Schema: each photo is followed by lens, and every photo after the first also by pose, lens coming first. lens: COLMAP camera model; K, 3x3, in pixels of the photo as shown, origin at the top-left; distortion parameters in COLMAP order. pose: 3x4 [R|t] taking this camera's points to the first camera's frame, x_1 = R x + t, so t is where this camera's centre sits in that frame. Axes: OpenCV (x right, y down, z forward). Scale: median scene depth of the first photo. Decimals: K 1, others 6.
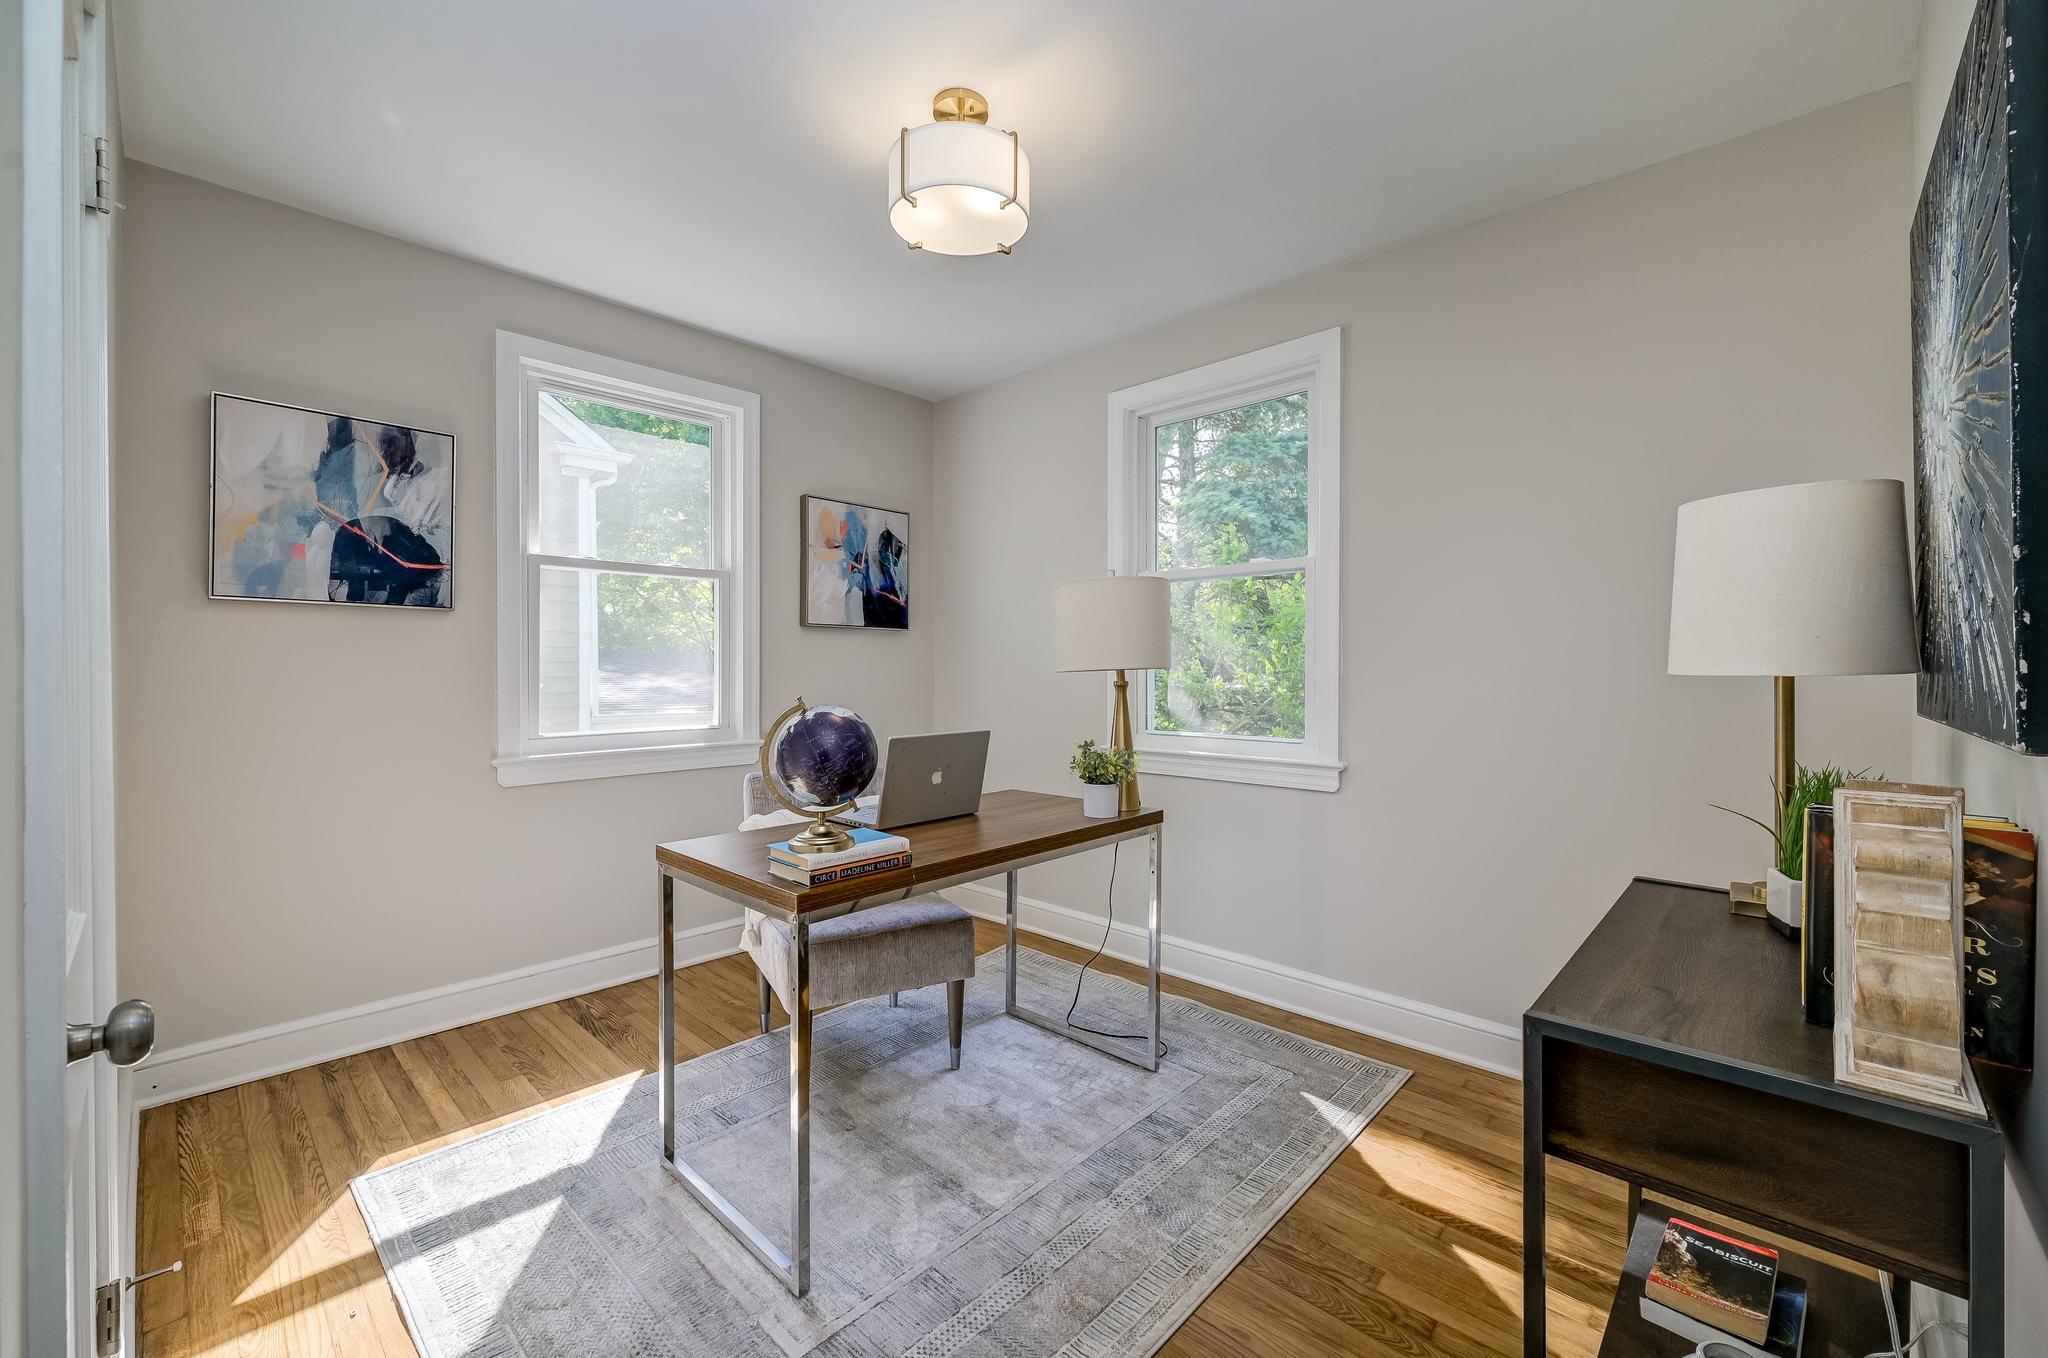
lens RADIAL K [[811.5, 0, 1021.0], [0, 811.5, 669.3], [0, 0, 1]] dist [0.002315, -0.001642]
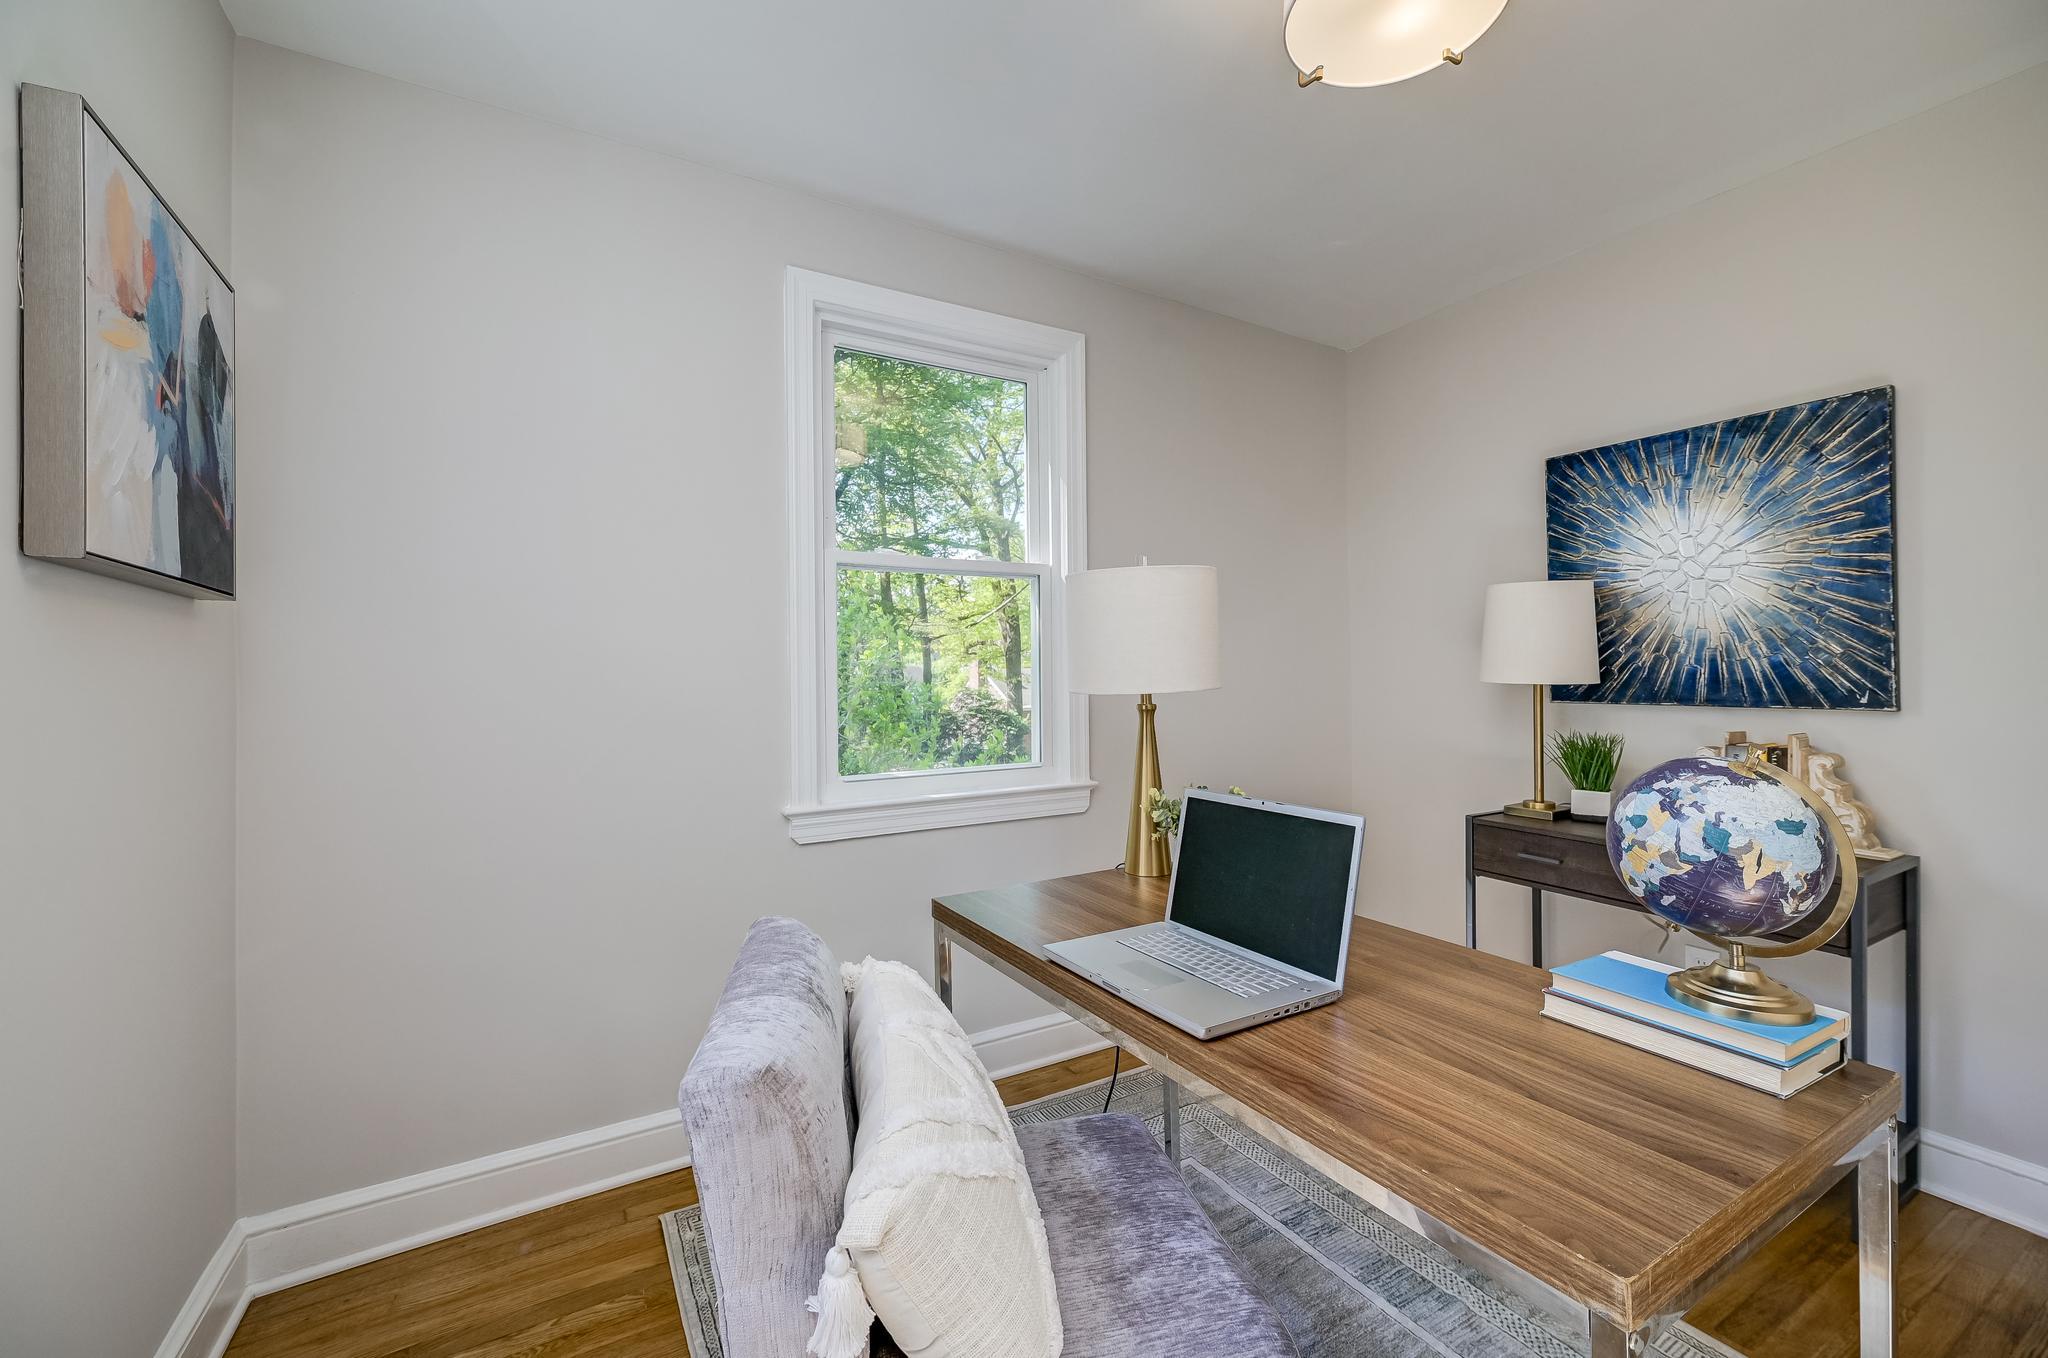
lens RADIAL K [[811.5, 0, 1017.8], [0, 811.5, 675.9], [0, 0, 1]] dist [0.002315, -0.001642]
pose [[0.295937, -0.003250, 0.955202, -0.421497], [0.017216, 0.999850, -0.001932, -0.007696], [-0.955052, 0.017017, 0.295948, 0.590704]]
